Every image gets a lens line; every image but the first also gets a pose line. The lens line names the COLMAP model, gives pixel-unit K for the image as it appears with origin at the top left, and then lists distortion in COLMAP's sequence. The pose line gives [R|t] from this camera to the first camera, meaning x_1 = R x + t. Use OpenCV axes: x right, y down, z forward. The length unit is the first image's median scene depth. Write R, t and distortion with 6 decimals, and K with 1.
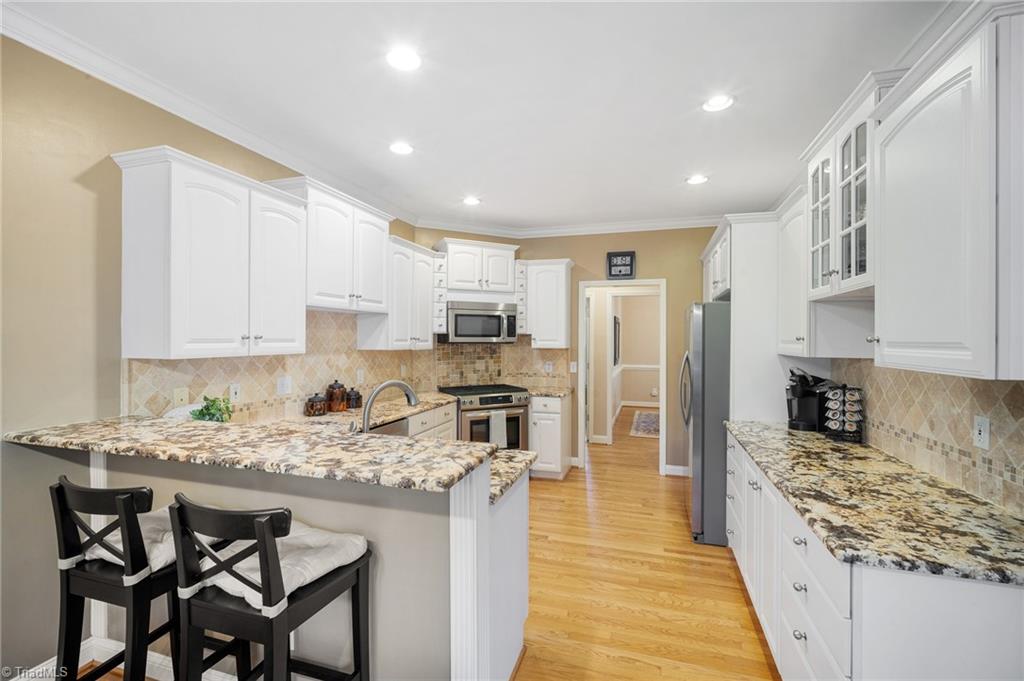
lens RADIAL K [[448.7, 0, 522.4], [0, 448.7, 333.7], [0, 0, 1]] dist [-0.004411, 0.000926]
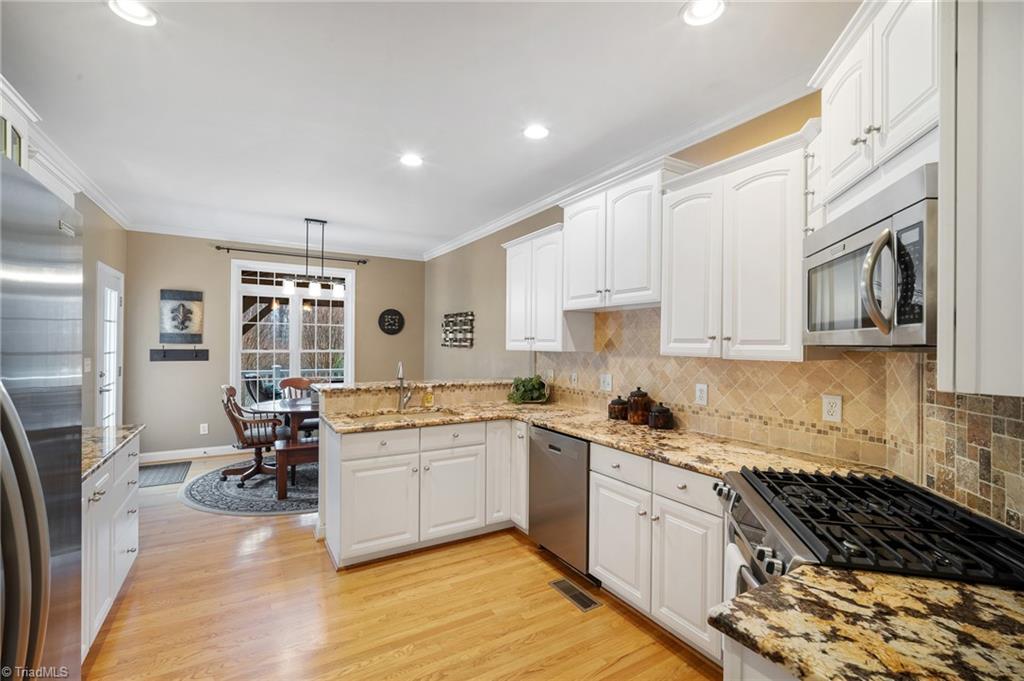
lens RADIAL K [[458.5, 0, 515.8], [0, 458.5, 341.7], [0, 0, 1]] dist [-0.012361, 0.000606]
pose [[-0.684337, -0.012241, -0.729063, 0.282385], [-0.003014, 0.999898, -0.013958, 0.020814], [0.729160, -0.007355, -0.684304, 1.033656]]
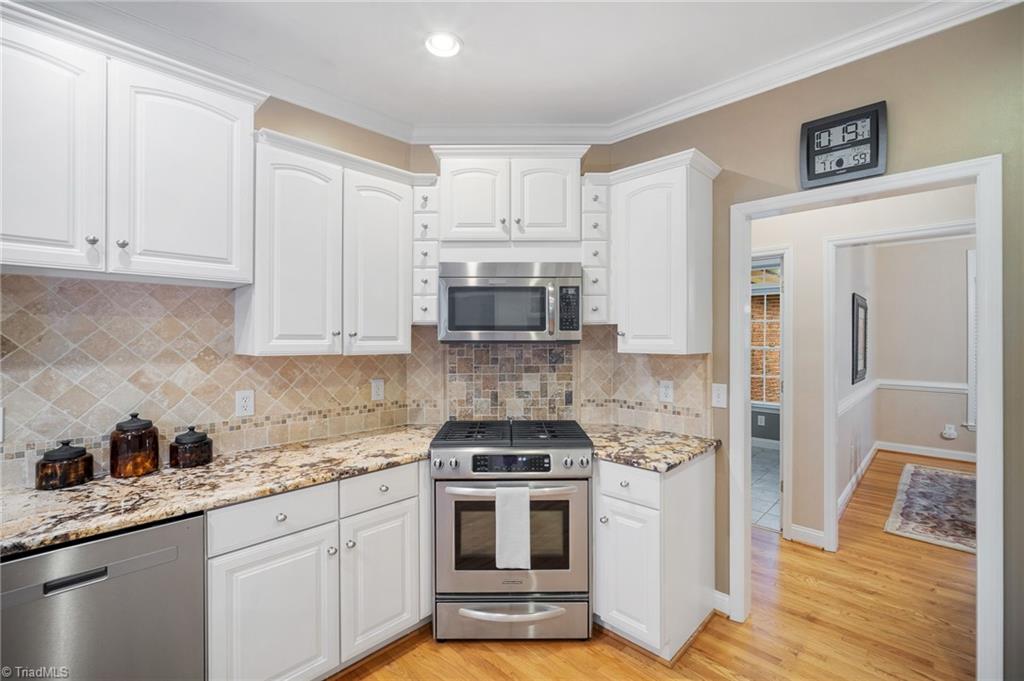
lens RADIAL K [[453.3, 0, 513.0], [0, 453.3, 336.0], [0, 0, 1]] dist [-0.018790, 0.006965]
pose [[0.884816, -0.003305, -0.465929, 0.154187], [0.007867, 0.999938, 0.007846, 0.009362], [0.465874, -0.010608, 0.884787, 0.538402]]
